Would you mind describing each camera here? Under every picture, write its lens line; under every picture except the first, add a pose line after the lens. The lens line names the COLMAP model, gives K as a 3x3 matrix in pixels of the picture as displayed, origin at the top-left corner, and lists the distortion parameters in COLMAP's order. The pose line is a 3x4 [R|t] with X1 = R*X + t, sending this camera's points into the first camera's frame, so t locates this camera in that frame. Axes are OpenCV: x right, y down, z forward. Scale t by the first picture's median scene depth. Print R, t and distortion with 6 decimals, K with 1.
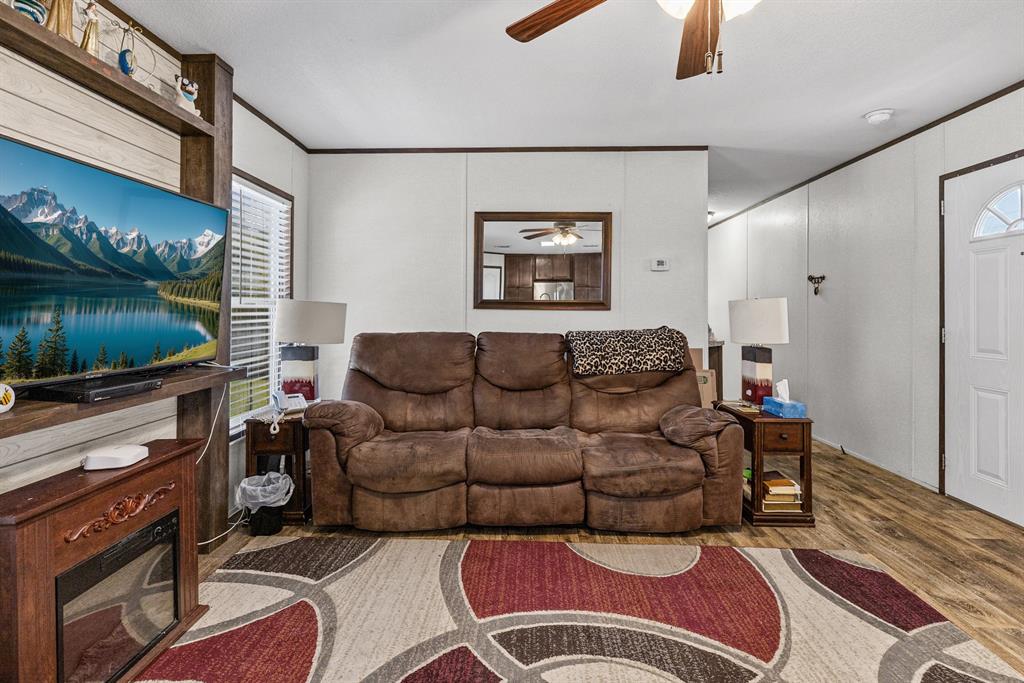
lens RADIAL K [[476.2, 0, 511.1], [0, 476.2, 304.1], [0, 0, 1]] dist [0.000180, 0.001330]
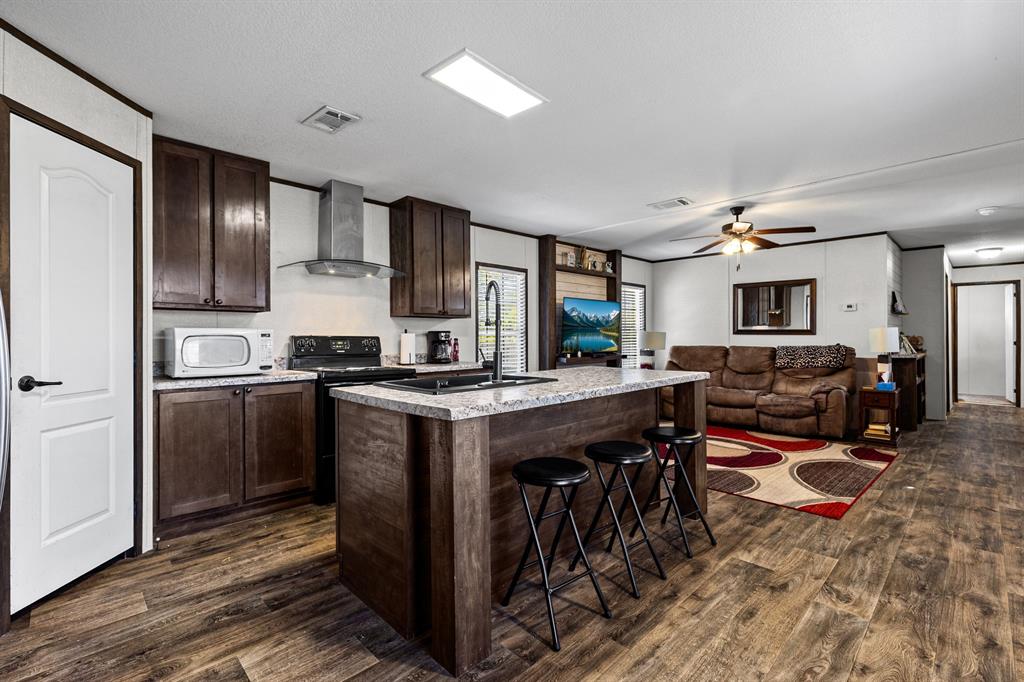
lens RADIAL K [[476.2, 0, 507.8], [0, 476.2, 340.6], [0, 0, 1]] dist [0.000180, 0.001330]
pose [[0.722712, 0.000292, -0.691150, 0.949629], [0.009935, 0.999892, 0.010812, 0.005880], [0.691078, -0.014680, 0.722631, -1.636330]]
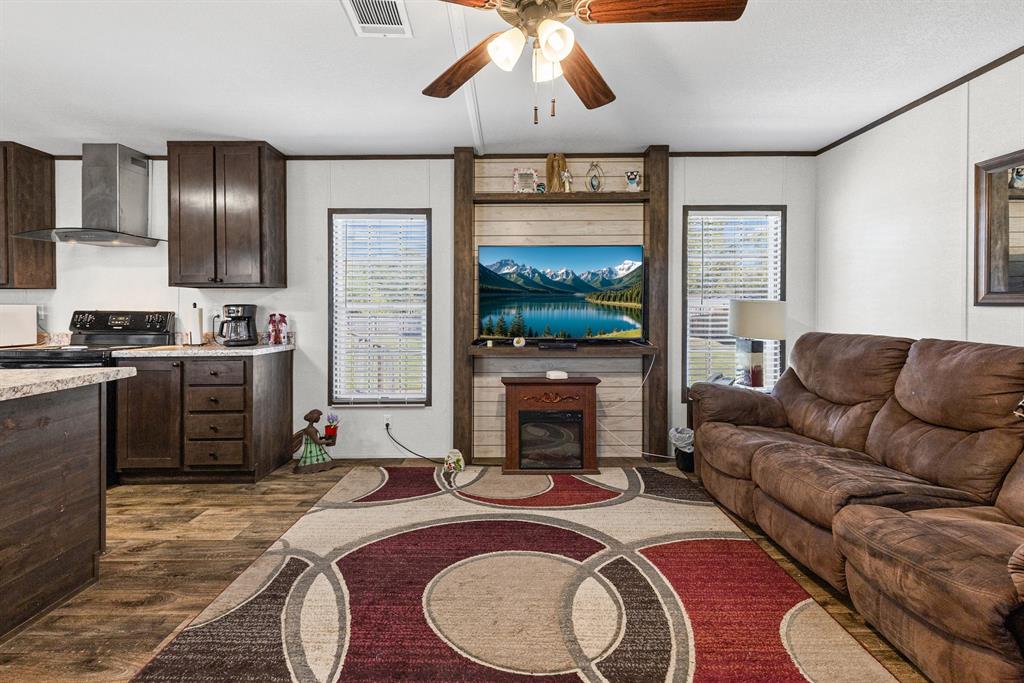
lens RADIAL K [[476.2, 0, 498.7], [0, 476.2, 315.6], [0, 0, 1]] dist [0.000180, 0.001330]
pose [[0.018704, 0.016415, -0.999690, 0.950081], [0.010170, 0.999810, 0.016607, 0.004433], [0.999773, -0.010477, 0.018534, 0.485932]]
